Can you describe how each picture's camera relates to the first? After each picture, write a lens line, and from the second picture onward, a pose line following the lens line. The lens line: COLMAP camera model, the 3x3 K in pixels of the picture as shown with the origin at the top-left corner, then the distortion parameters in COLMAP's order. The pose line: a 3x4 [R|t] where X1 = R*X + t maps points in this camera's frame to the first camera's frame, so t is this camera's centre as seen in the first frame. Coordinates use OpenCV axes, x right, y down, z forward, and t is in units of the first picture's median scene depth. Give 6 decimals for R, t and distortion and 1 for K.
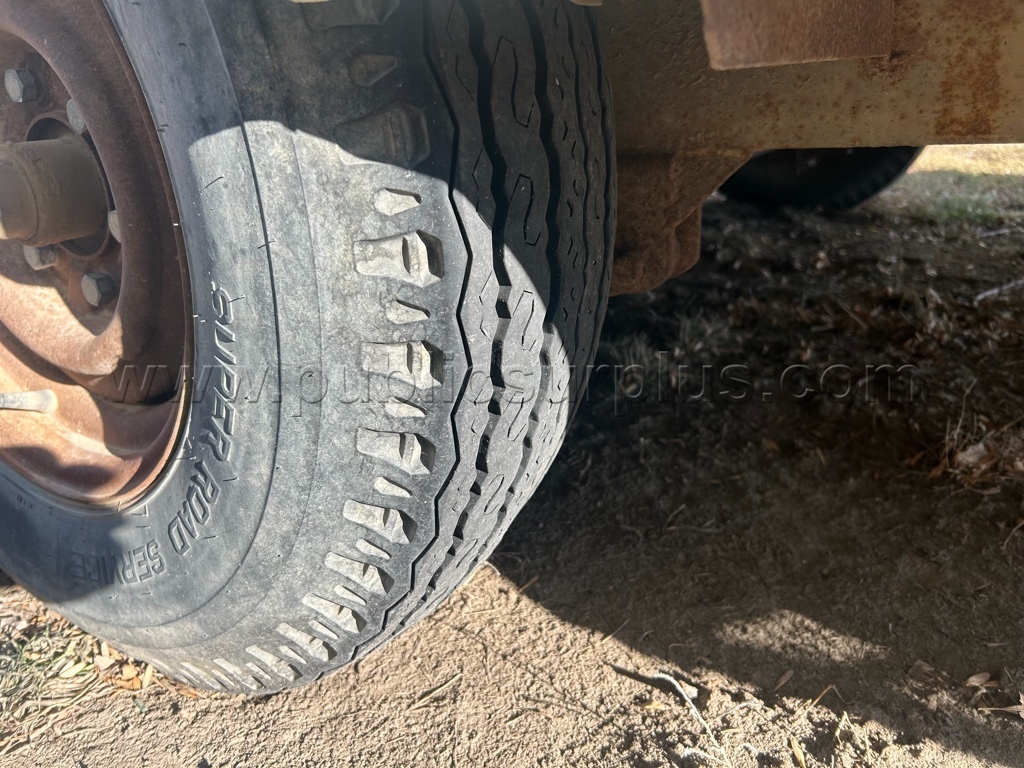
lens RADIAL K [[785.2, 0, 508.5], [0, 785.2, 389.1], [0, 0, 1]] dist [0.015361, -0.038951]
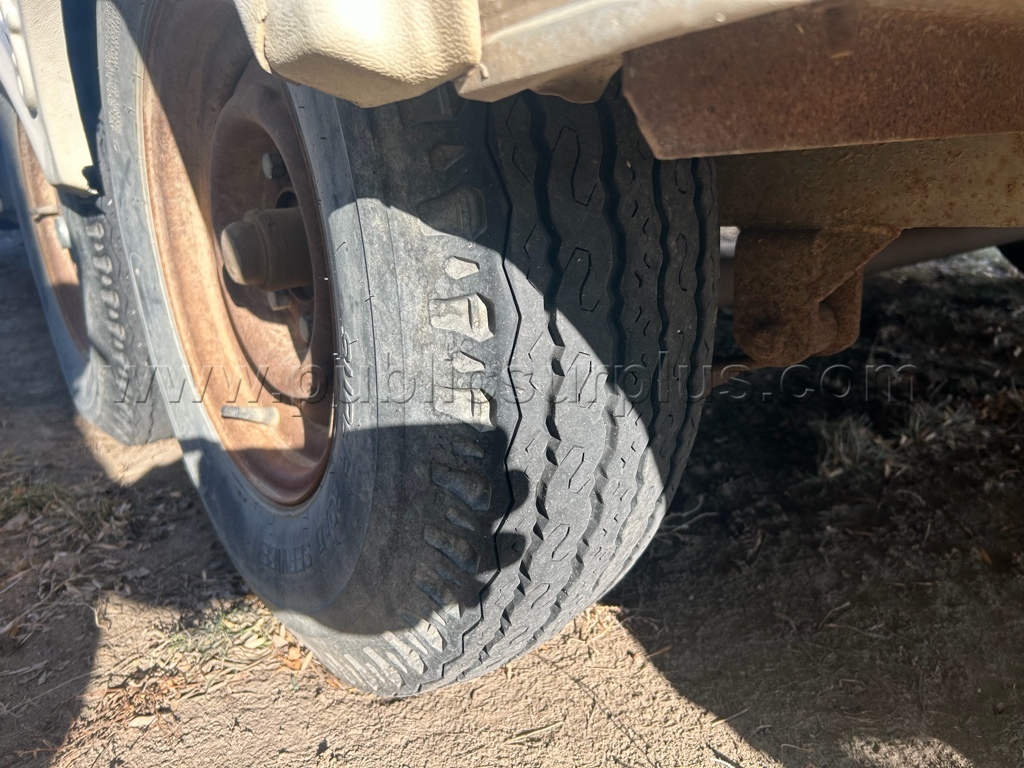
lens RADIAL K [[785.2, 0, 508.2], [0, 785.2, 386.4], [0, 0, 1]] dist [0.015361, -0.038951]
pose [[0.933602, 0.089880, -0.346856, 0.205175], [-0.117631, 0.991258, -0.059754, -0.001833], [0.338453, 0.096587, 0.936013, -0.027286]]
